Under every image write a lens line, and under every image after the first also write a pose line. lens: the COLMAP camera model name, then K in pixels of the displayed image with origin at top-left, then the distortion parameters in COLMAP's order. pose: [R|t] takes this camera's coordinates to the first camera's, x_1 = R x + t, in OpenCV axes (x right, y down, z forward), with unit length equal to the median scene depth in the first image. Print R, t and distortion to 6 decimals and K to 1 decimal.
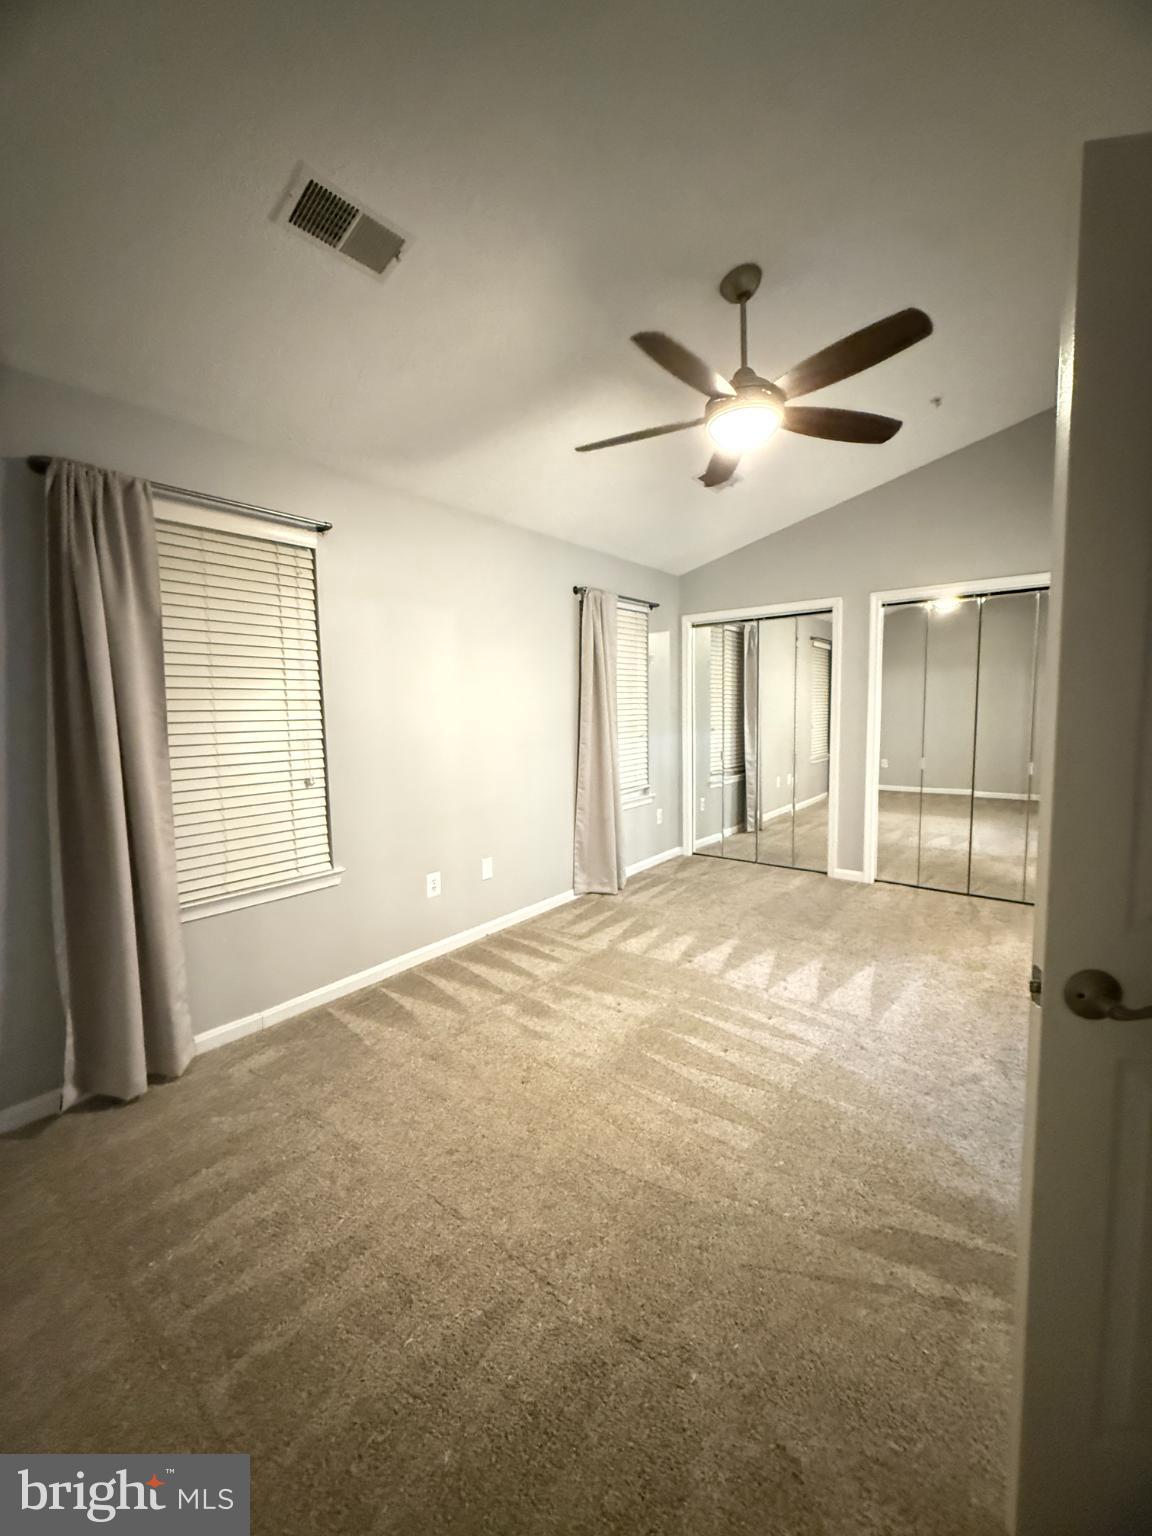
lens RADIAL K [[613.1, 0, 581.0], [0, 613.1, 765.6], [0, 0, 1]] dist [-0.000436, 0.000477]
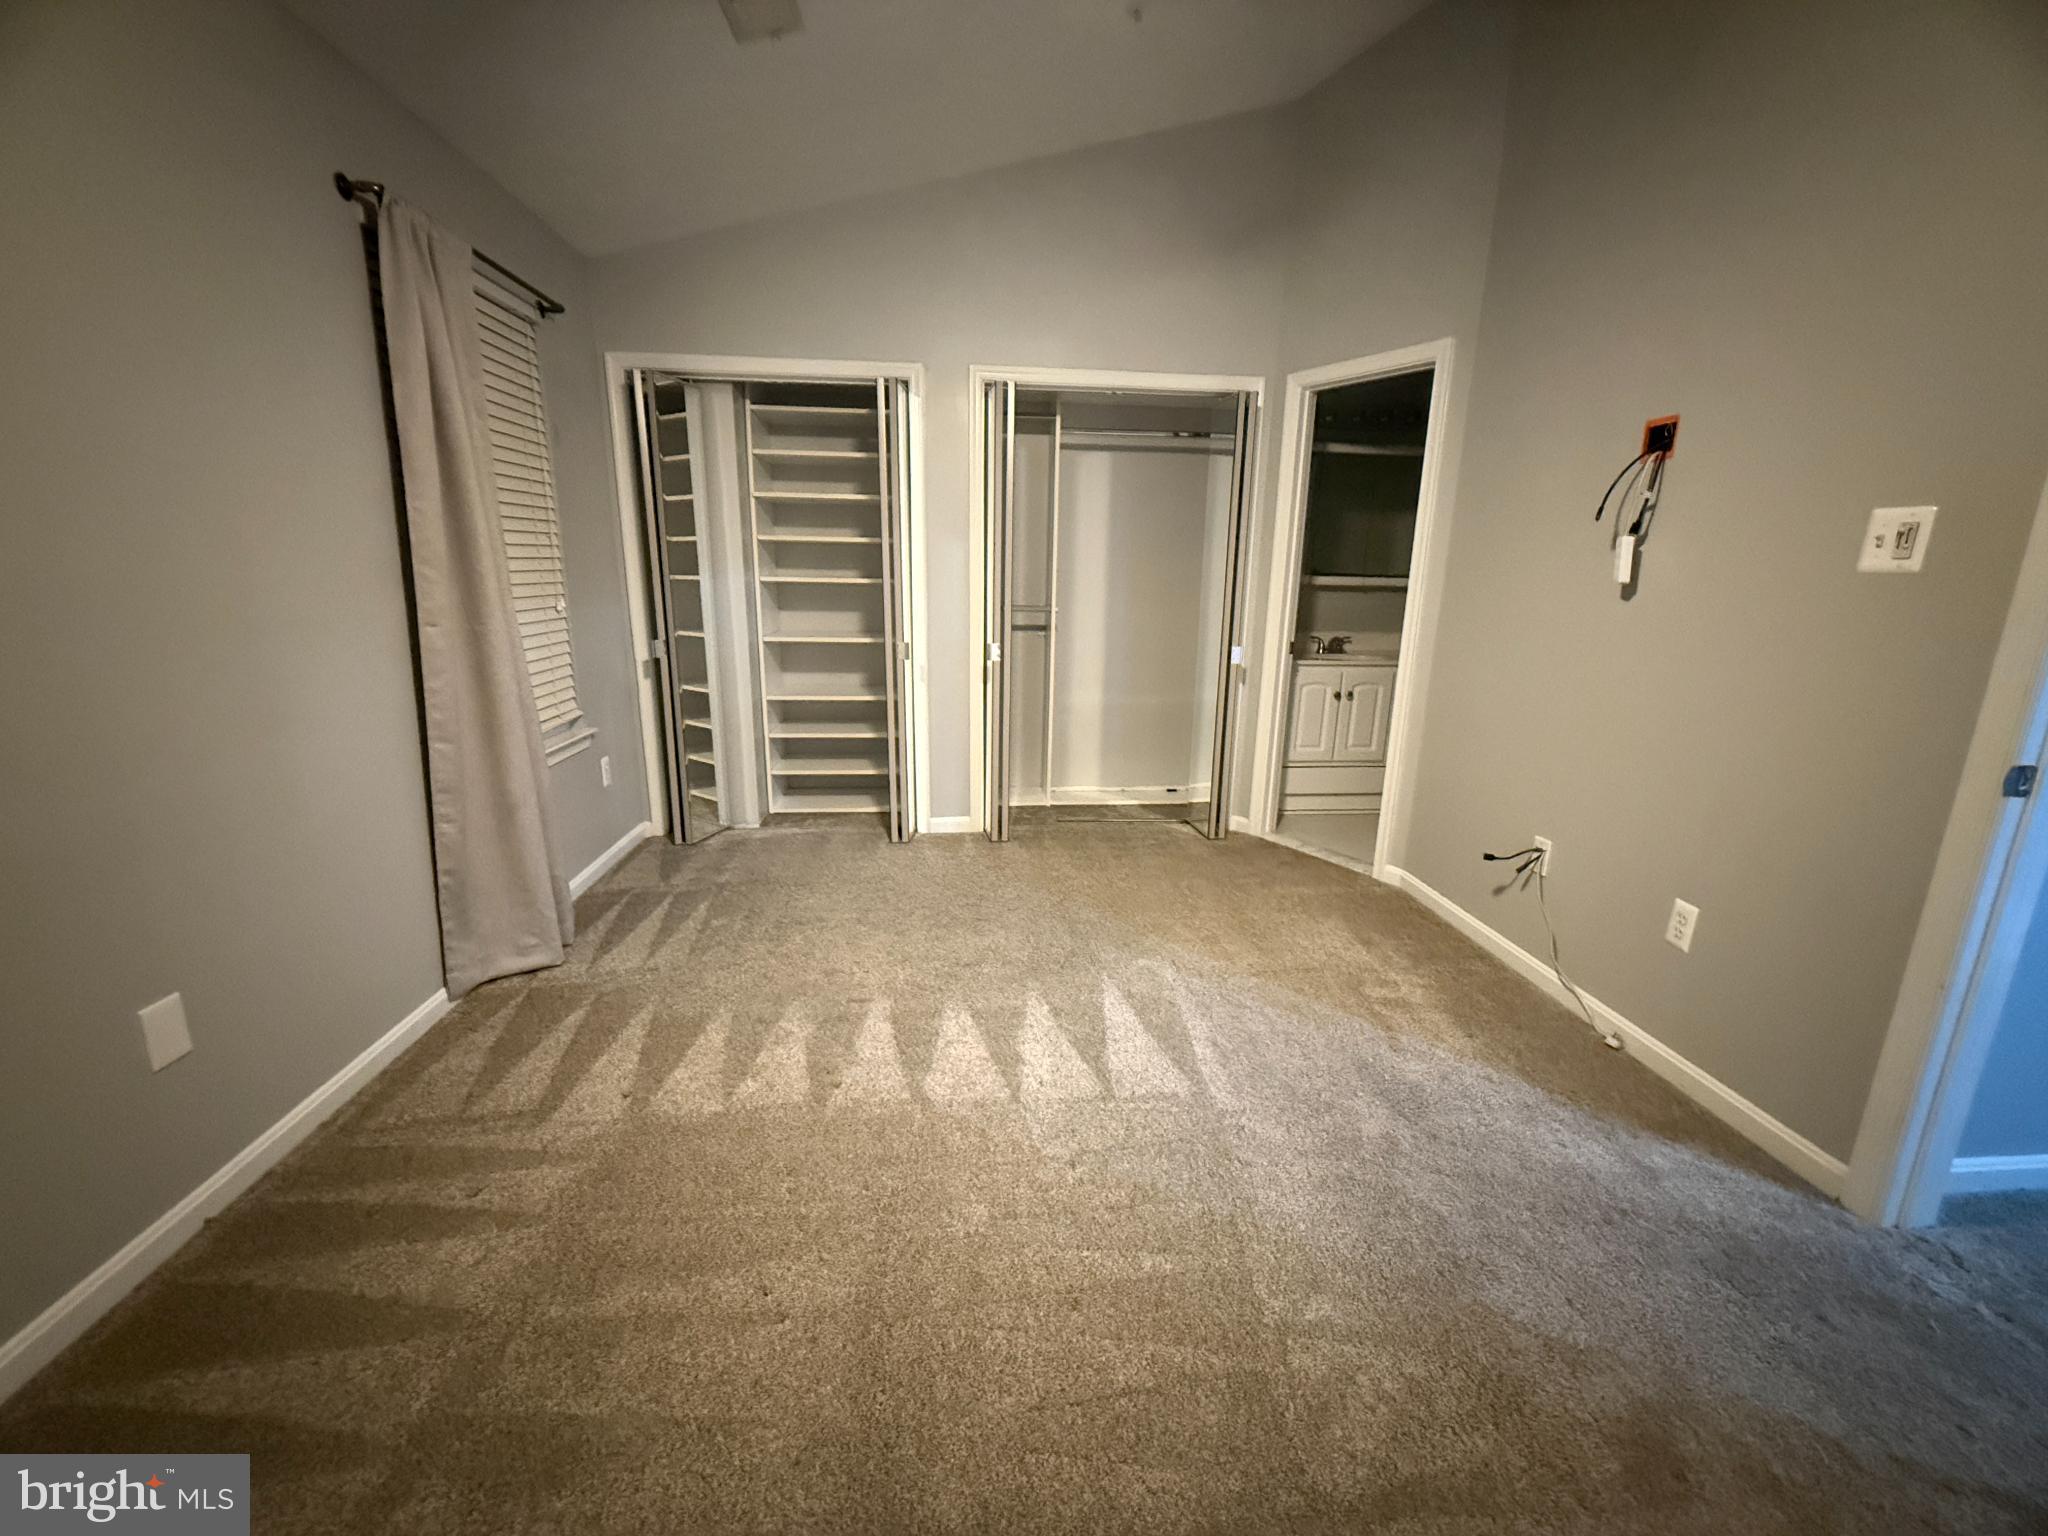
lens RADIAL K [[817.5, 0, 1024.0], [0, 817.5, 768.0], [0, 0, 1]] dist [-0.000436, 0.000477]
pose [[0.730279, -0.132703, 0.670136, -0.094827], [0.036308, 0.987105, 0.155905, -0.014643], [-0.682183, -0.089523, 0.725680, 0.406559]]
